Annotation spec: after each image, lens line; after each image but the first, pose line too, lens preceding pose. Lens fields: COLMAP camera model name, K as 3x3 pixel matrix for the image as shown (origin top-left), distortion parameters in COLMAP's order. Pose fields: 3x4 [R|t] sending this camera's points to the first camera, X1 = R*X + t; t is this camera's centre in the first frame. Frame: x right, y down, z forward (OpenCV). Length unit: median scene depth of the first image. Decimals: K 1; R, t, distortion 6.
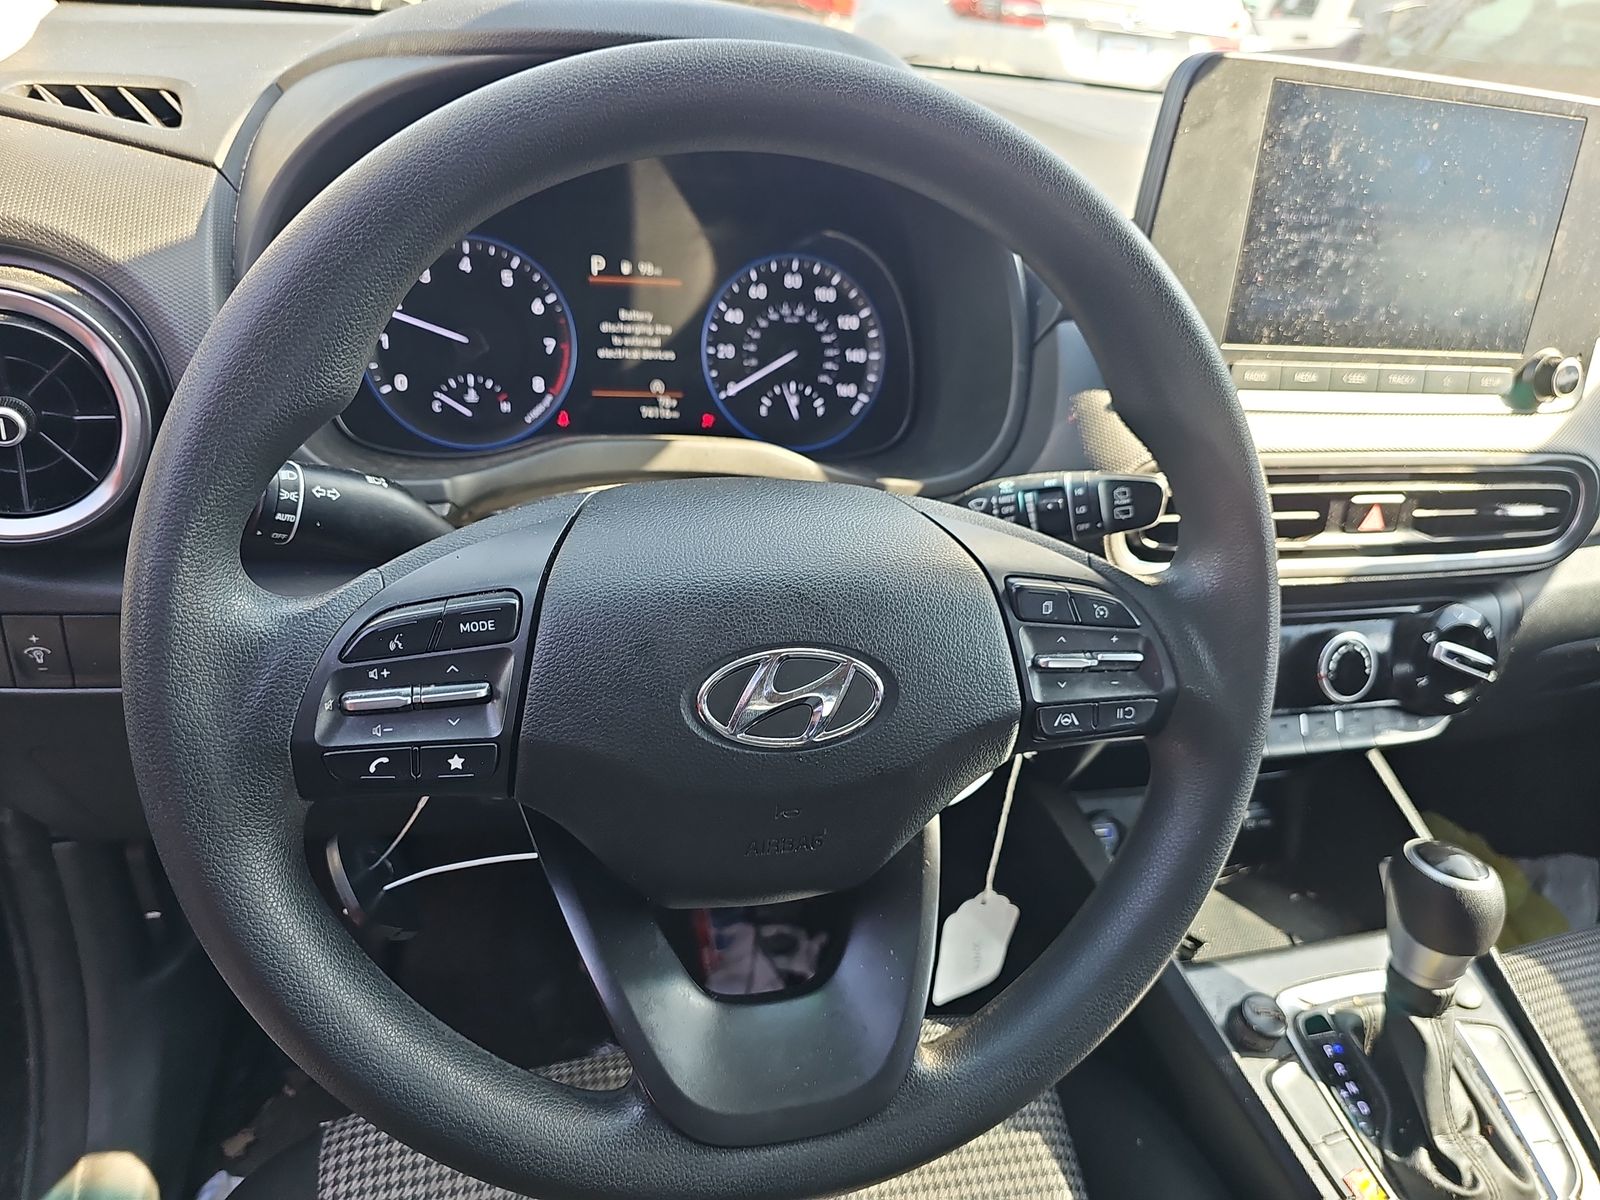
lens RADIAL K [[1074.5, 0, 774.8], [0, 1074.5, 610.6], [0, 0, 1]] dist [0.020161, -0.015341]
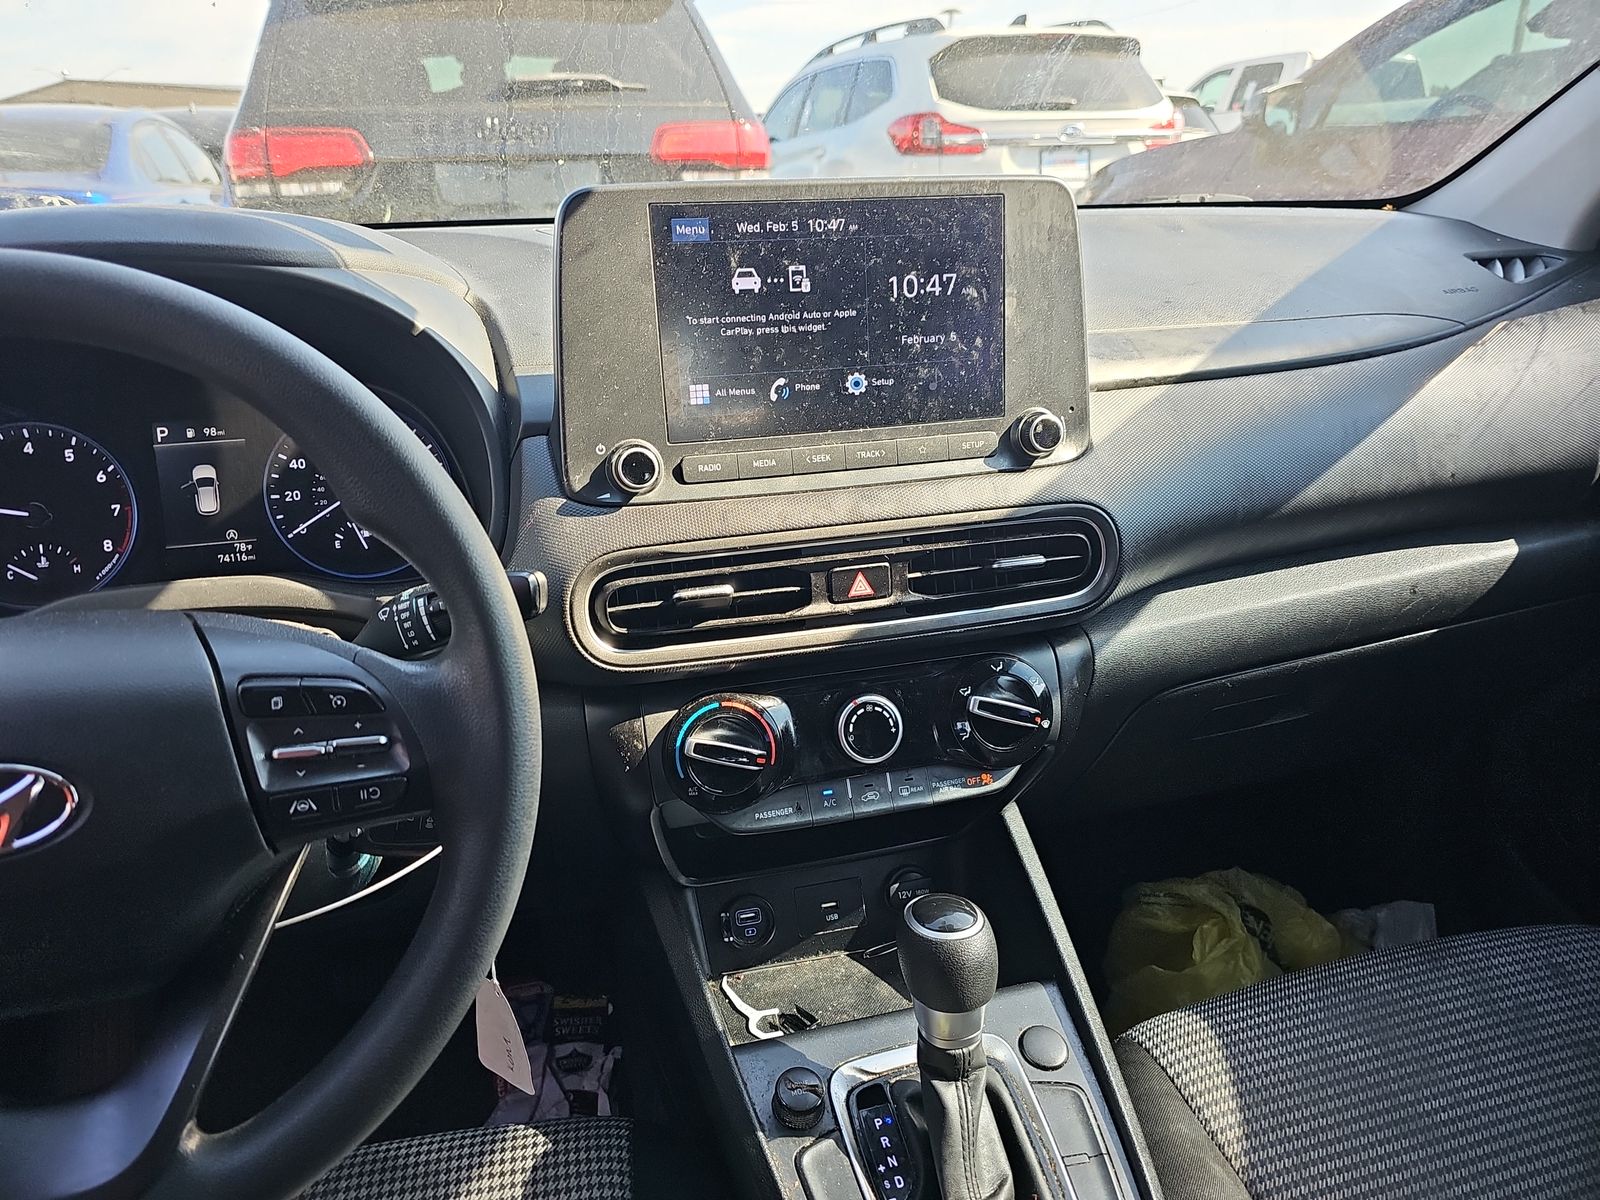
lens RADIAL K [[1074.5, 0, 801.1], [0, 1074.5, 602.9], [0, 0, 1]] dist [0.020161, -0.015341]
pose [[0.991486, -0.105455, -0.076389, 0.545757], [0.095716, 0.987961, -0.121535, 0.050123], [0.088286, 0.113189, 0.989643, -0.028481]]
